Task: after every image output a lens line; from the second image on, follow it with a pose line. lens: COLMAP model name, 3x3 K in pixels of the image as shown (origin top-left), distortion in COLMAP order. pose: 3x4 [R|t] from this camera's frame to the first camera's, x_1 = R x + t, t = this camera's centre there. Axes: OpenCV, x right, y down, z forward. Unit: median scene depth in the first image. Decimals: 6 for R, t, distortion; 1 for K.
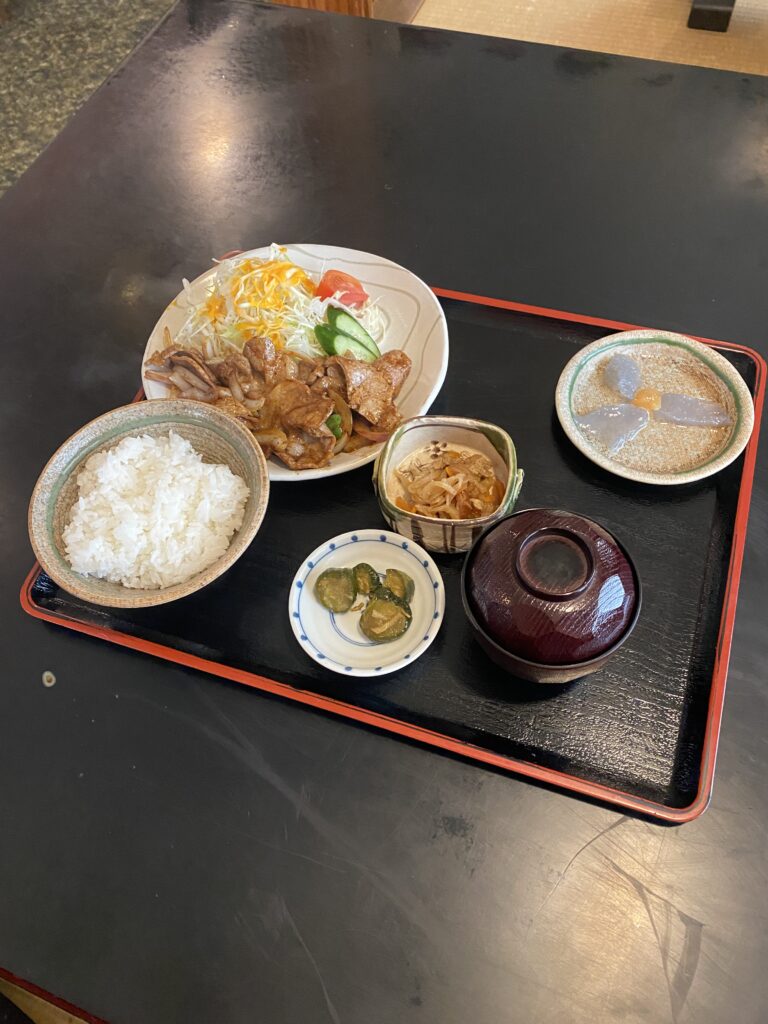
lens RADIAL K [[776.7, 0, 387.7], [0, 776.7, 502.3], [0, 0, 1]] dist [0.183587, -0.481093]
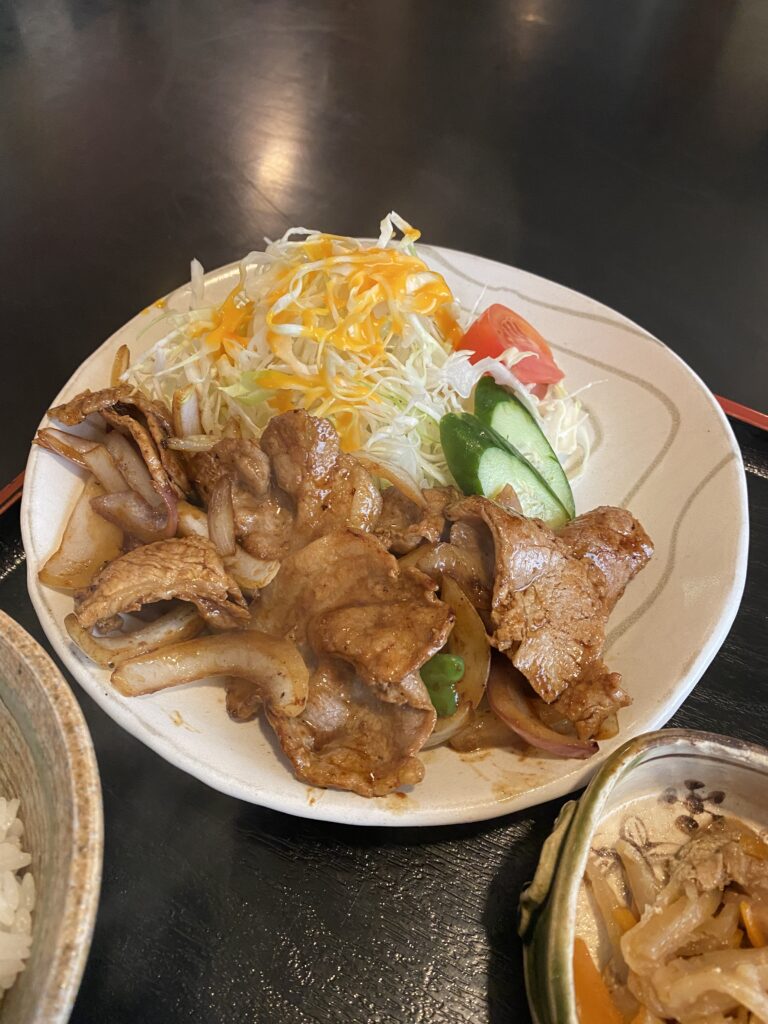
lens RADIAL K [[776.7, 0, 387.7], [0, 776.7, 502.3], [0, 0, 1]] dist [0.183587, -0.481093]
pose [[0.971051, 0.227156, -0.073894, -0.081824], [-0.233462, 0.967972, -0.092340, -0.135919], [0.050551, 0.106918, 0.992982, 0.597664]]
